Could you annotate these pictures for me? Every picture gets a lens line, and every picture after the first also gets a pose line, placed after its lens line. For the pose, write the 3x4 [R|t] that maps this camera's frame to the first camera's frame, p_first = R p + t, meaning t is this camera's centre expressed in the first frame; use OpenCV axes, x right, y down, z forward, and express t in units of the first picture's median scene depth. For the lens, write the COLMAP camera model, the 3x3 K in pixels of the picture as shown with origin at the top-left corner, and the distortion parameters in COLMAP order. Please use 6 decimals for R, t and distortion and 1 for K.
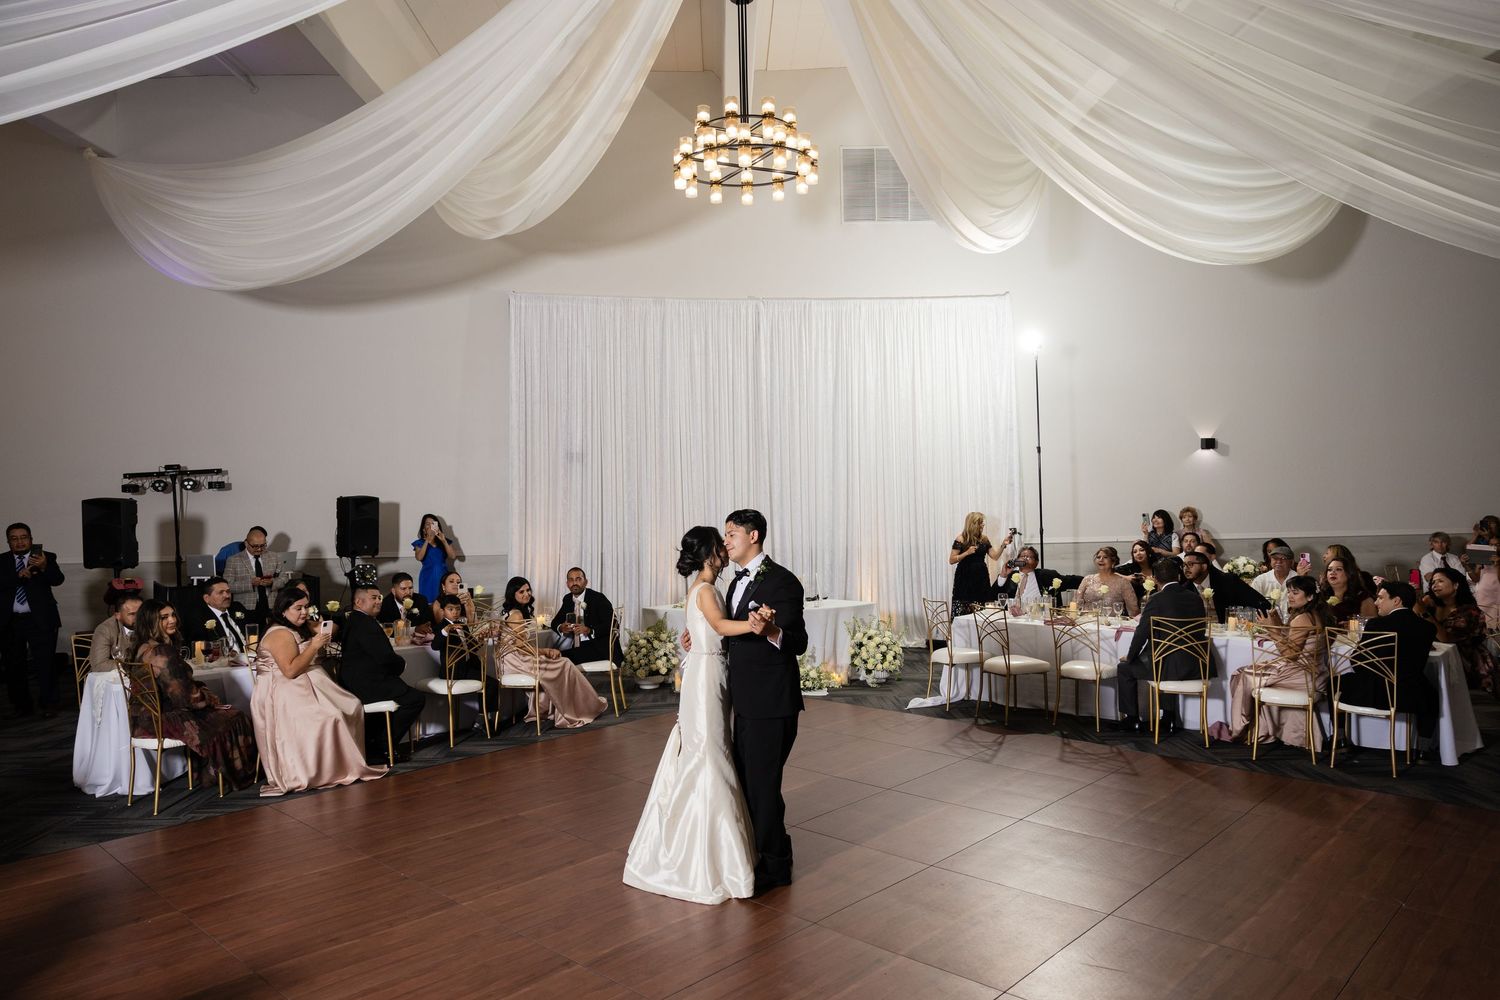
lens RADIAL K [[1038.8, 0, 744.3], [0, 1038.8, 495.9], [0, 0, 1]] dist [0.017582, -0.007321]
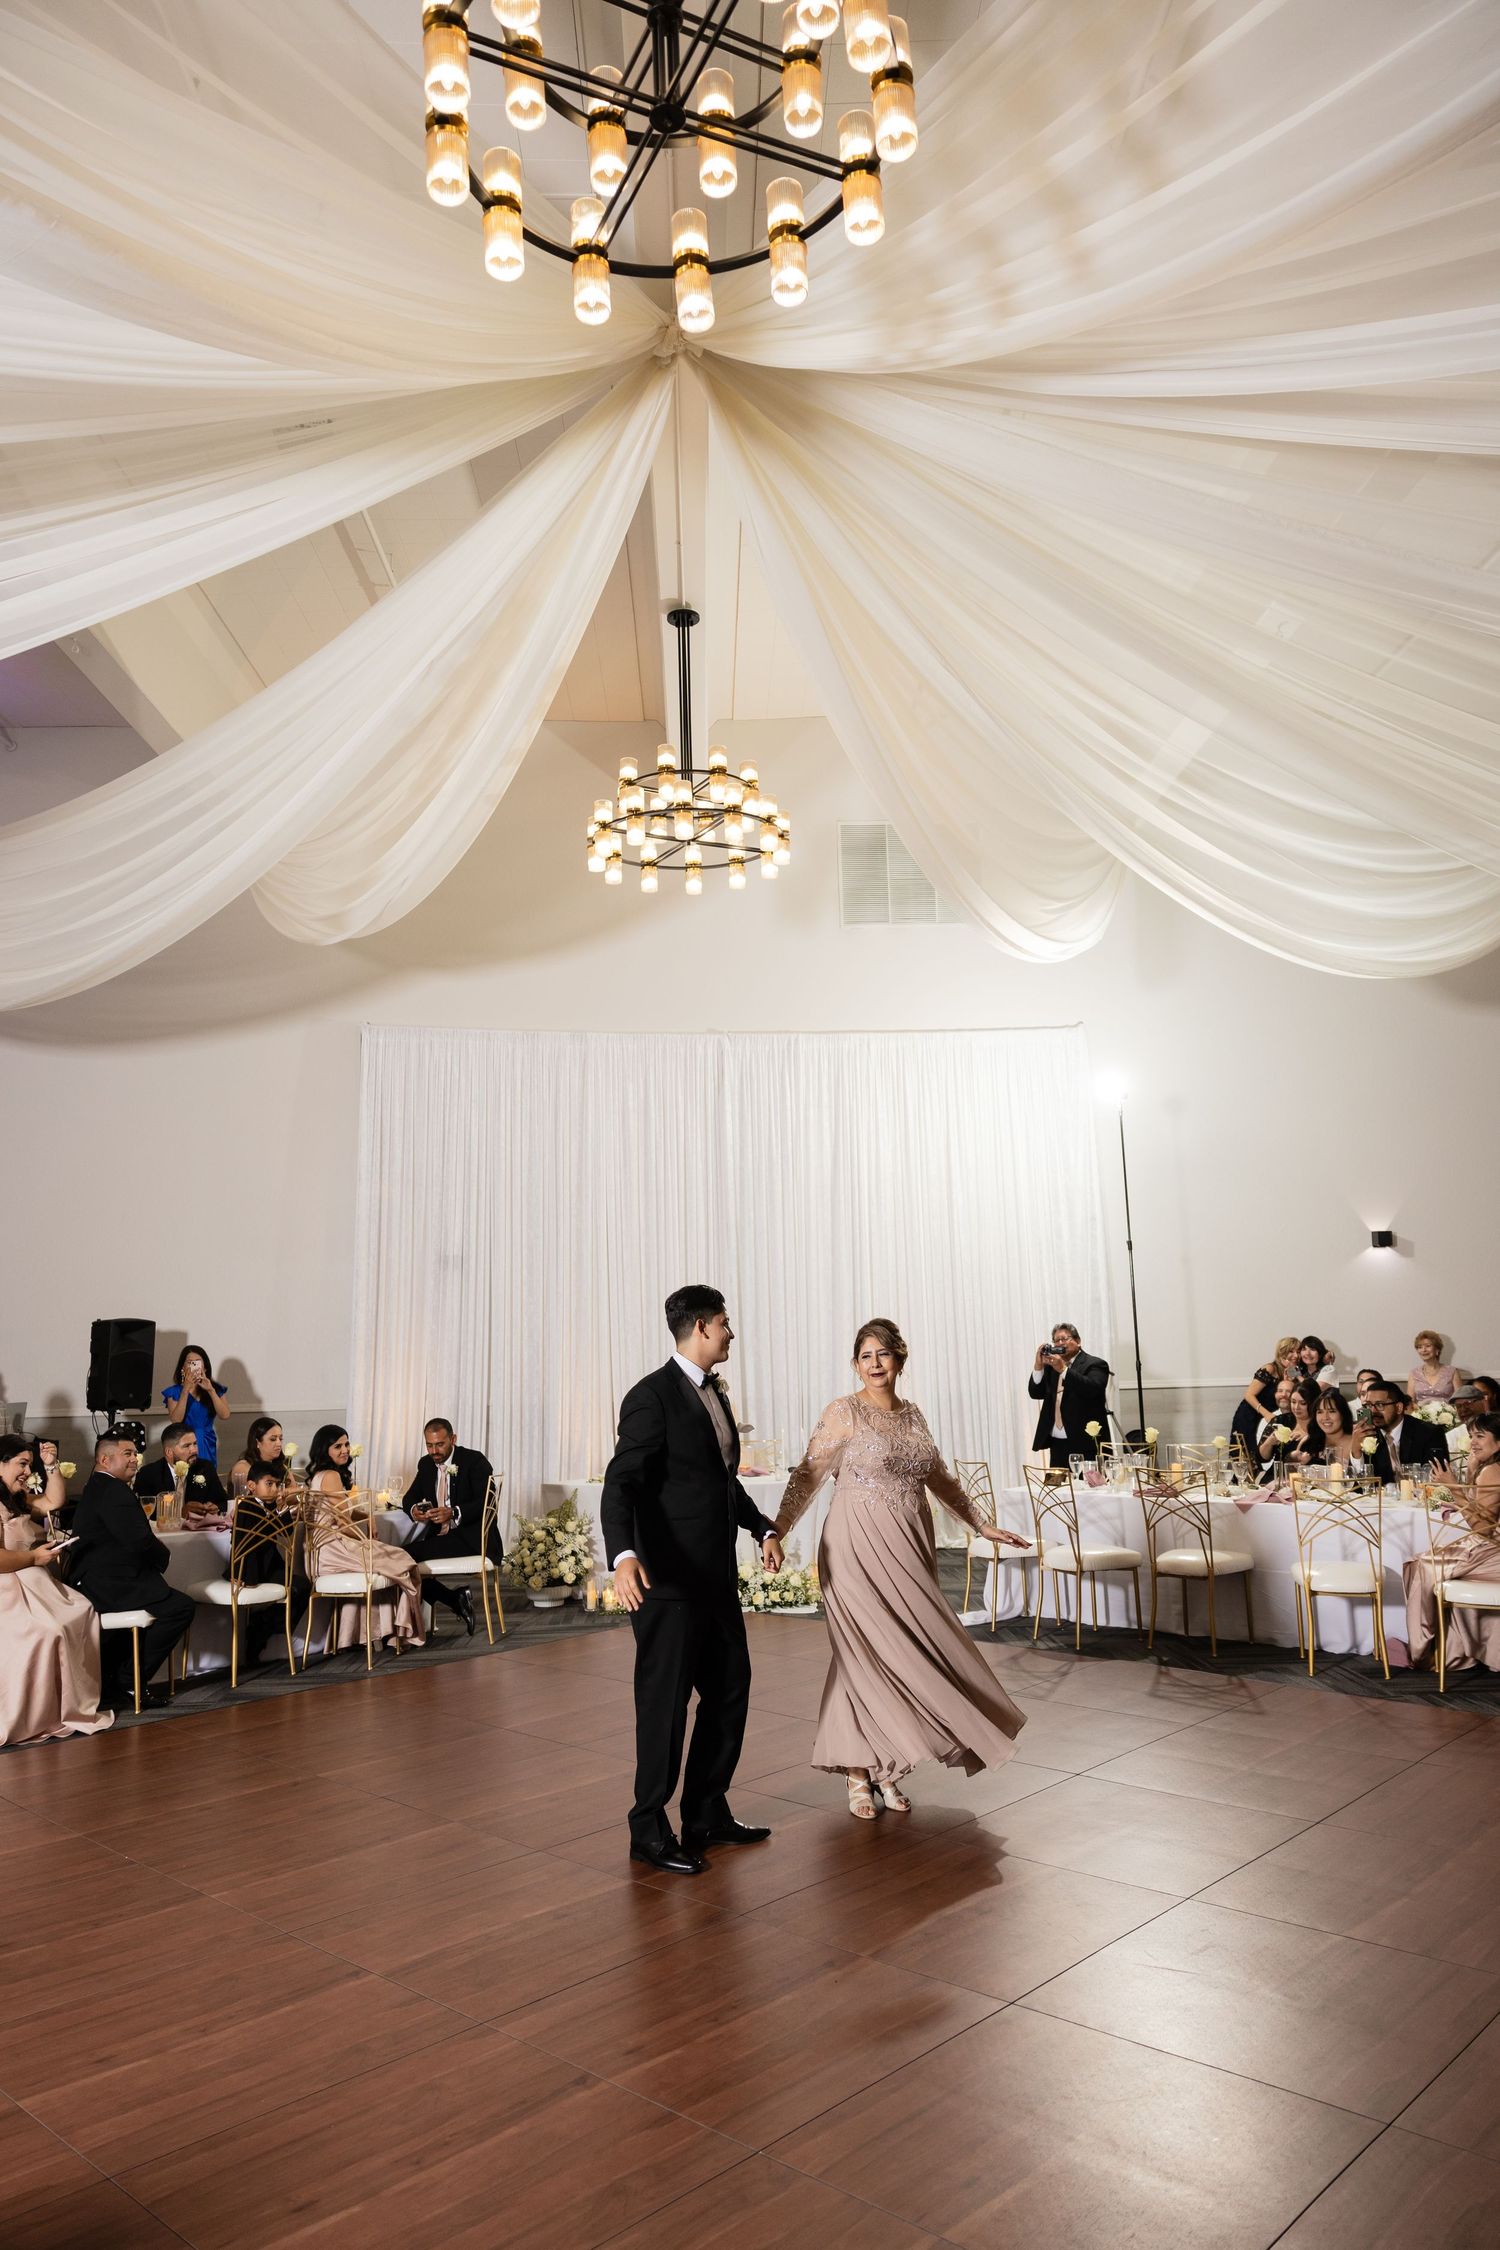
lens RADIAL K [[1558.2, 0, 755.4], [0, 1558.2, 1128.4], [0, 0, 1]] dist [0.017582, -0.007321]
pose [[0.999978, -0.003828, 0.005493, 0.035301], [0.004590, 0.989239, -0.146235, 0.030583], [-0.004874, 0.146257, 0.989235, -0.024265]]
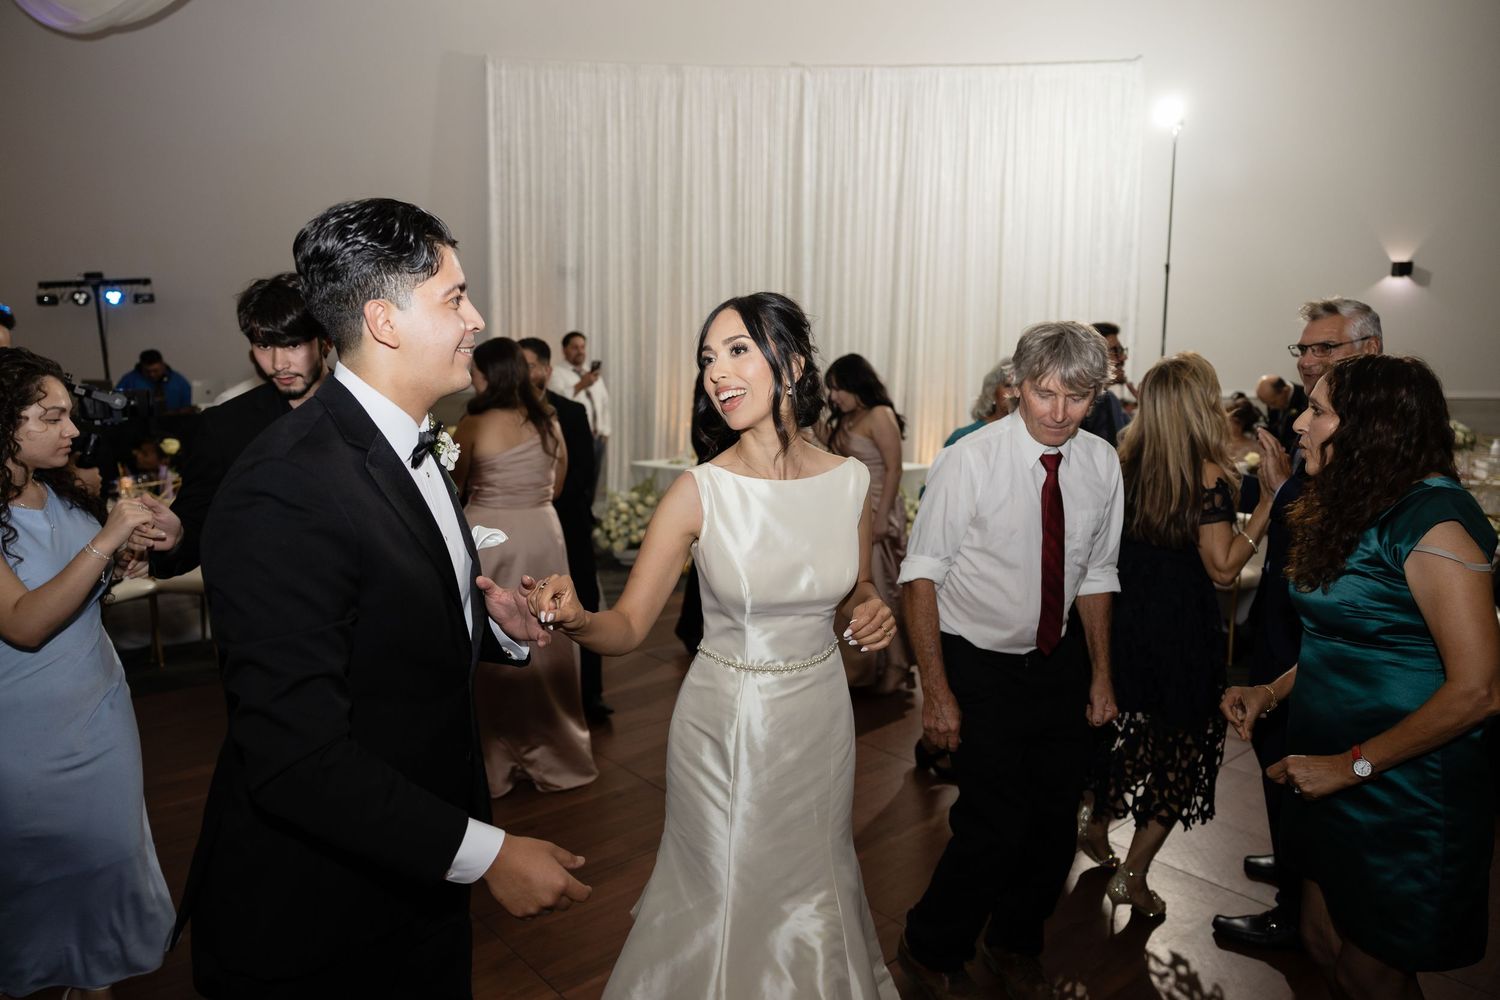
lens RADIAL K [[1038.8, 0, 741.2], [0, 1038.8, 503.3], [0, 0, 1]] dist [0.017582, -0.007321]
pose [[0.994789, 0.037643, -0.094747, 0.062242], [-0.024103, 0.989831, 0.140191, 0.026750], [0.099061, -0.137177, 0.985581, 0.229787]]
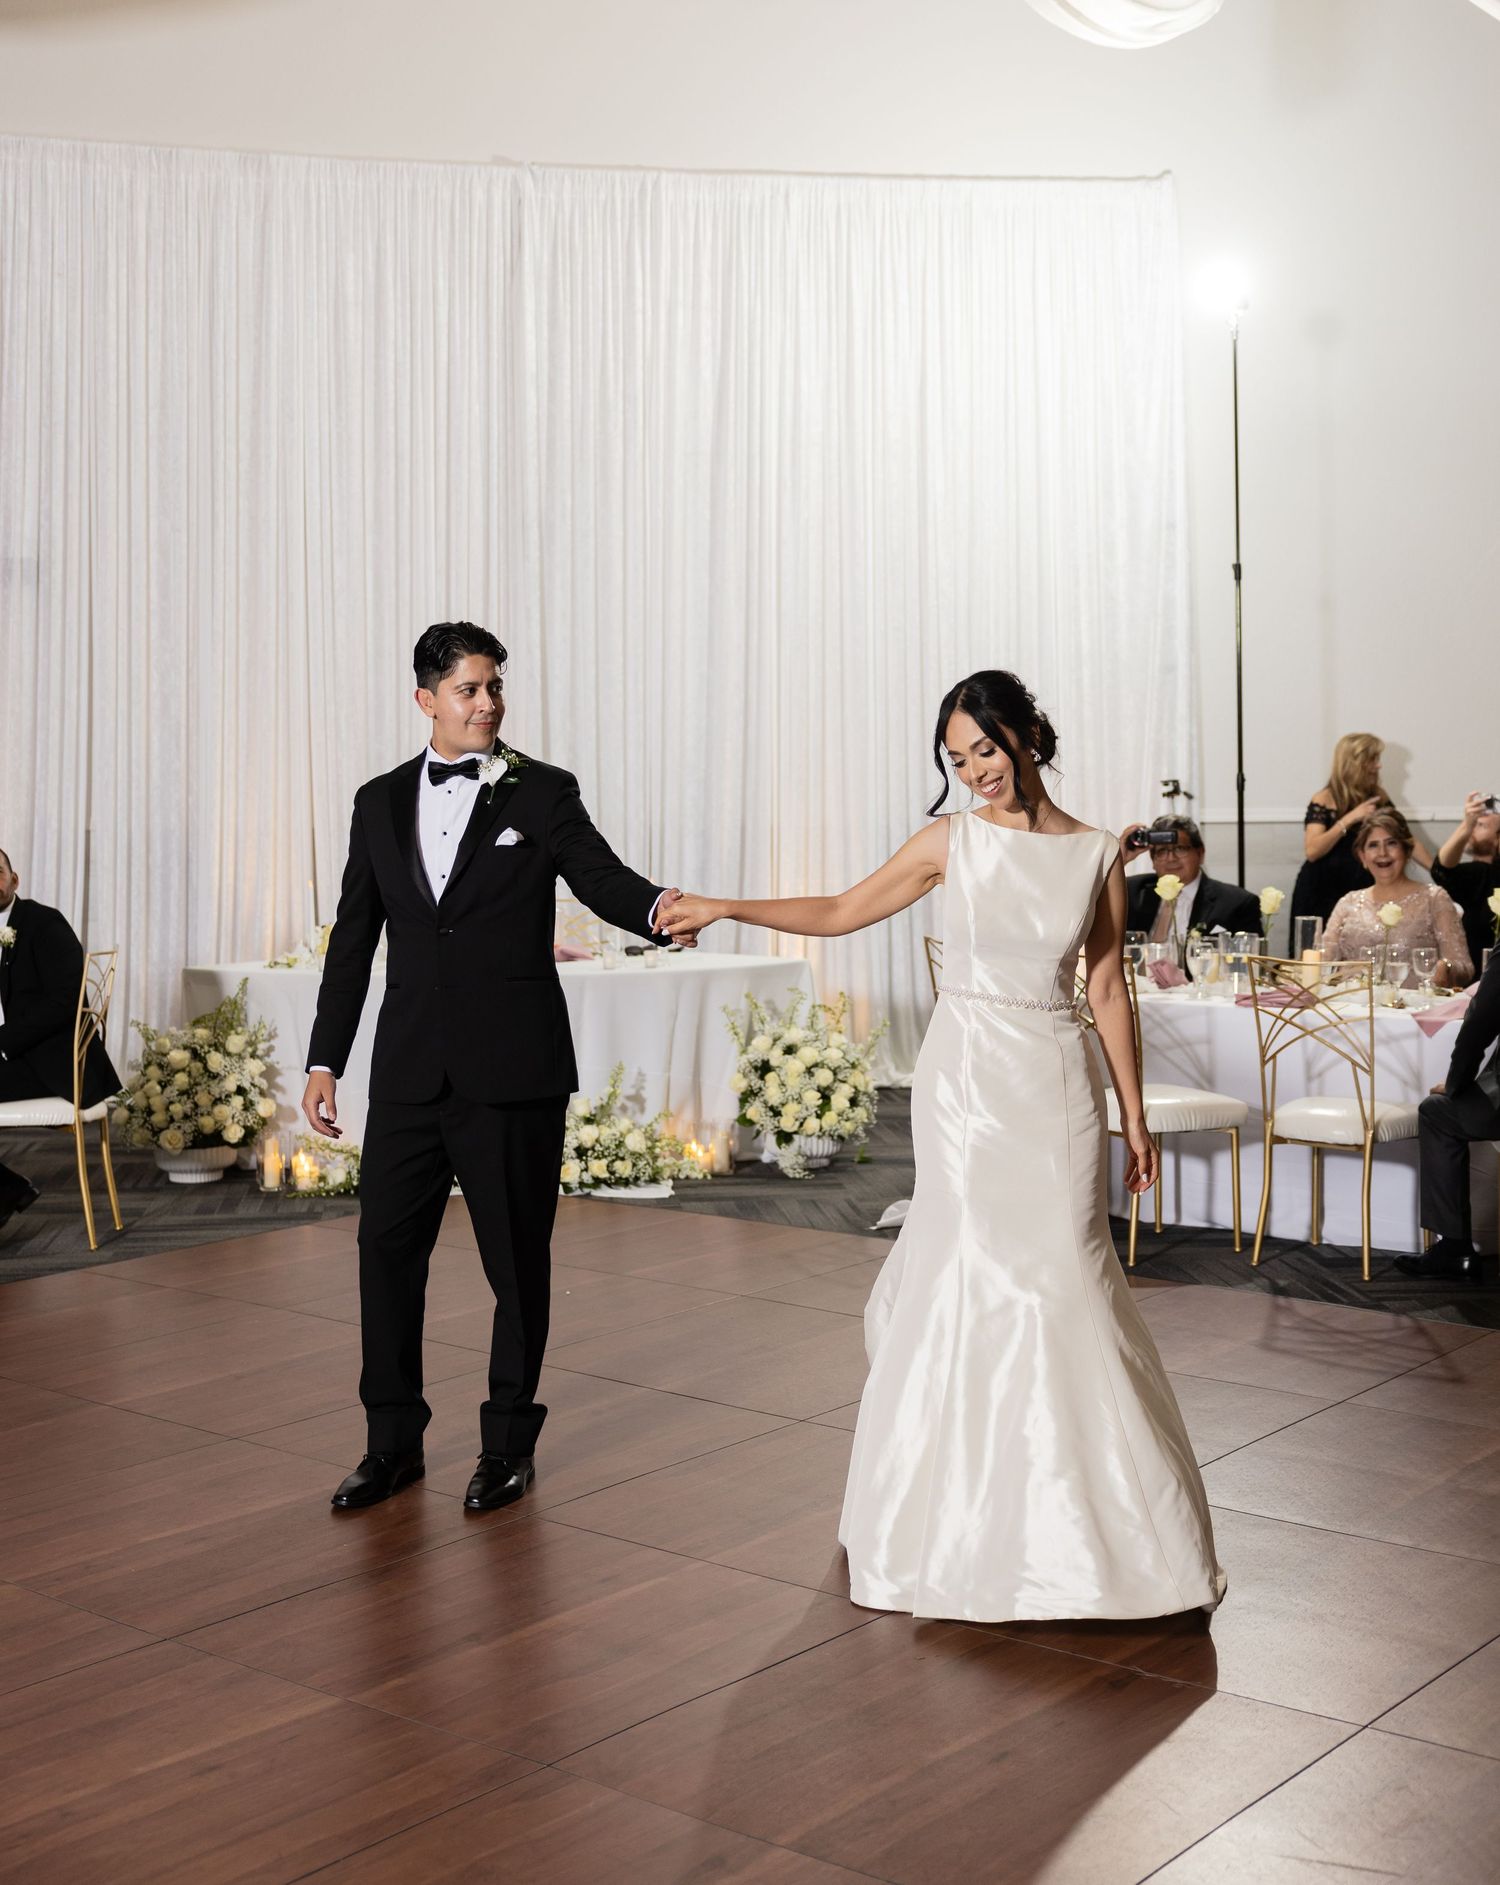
lens RADIAL K [[2599.8, 0, 761.3], [0, 2599.8, 770.0], [0, 0, 1]] dist [0.002392, 0.000000]
pose [[0.996264, 0.016253, 0.084821, 0.028723], [-0.016236, 0.999868, -0.000886, 0.035719], [-0.084824, -0.000494, 0.996396, 0.057832]]
